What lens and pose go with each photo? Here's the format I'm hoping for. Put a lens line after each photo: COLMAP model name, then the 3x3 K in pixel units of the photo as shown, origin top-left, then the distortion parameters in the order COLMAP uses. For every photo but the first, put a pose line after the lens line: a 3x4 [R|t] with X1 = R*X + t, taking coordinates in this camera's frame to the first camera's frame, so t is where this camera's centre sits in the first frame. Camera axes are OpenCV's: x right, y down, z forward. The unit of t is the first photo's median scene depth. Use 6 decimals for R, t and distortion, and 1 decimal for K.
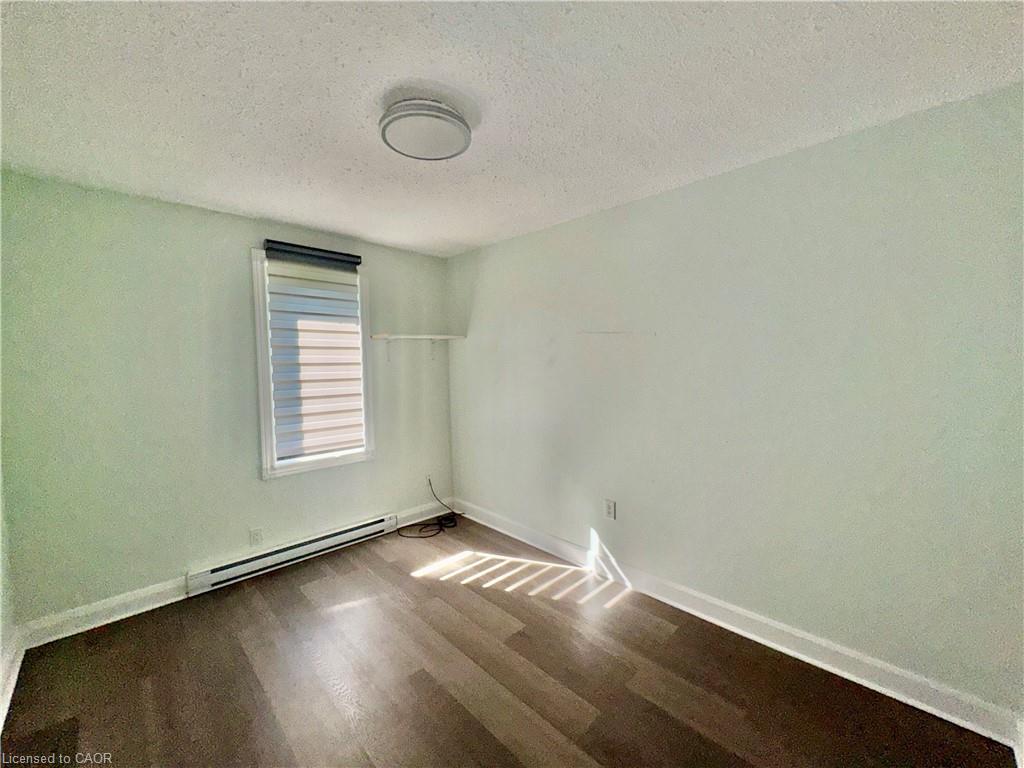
lens RADIAL K [[405.4, 0, 512.0], [0, 405.4, 384.0], [0, 0, 1]] dist [-0.000510, -0.000207]
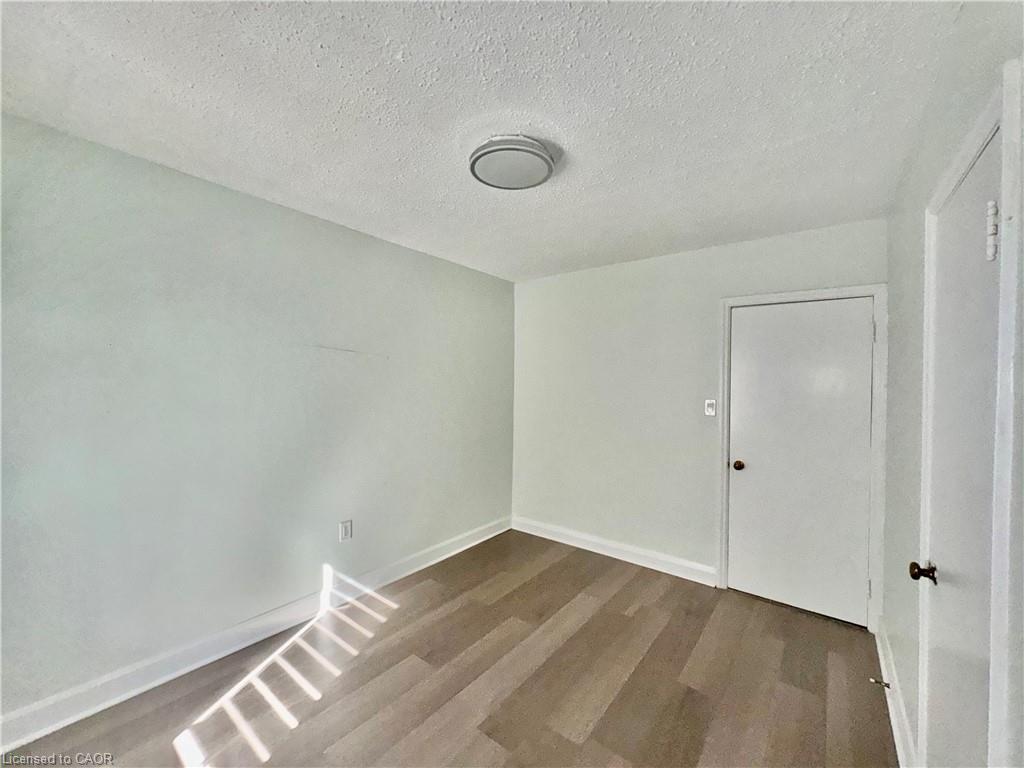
lens RADIAL K [[405.4, 0, 512.0], [0, 405.4, 384.0], [0, 0, 1]] dist [-0.000510, -0.000207]
pose [[-0.125399, 0.005272, 0.992092, -0.785300], [0.034883, 0.999391, -0.000902, -0.028257], [-0.991493, 0.034494, -0.125506, 0.718052]]
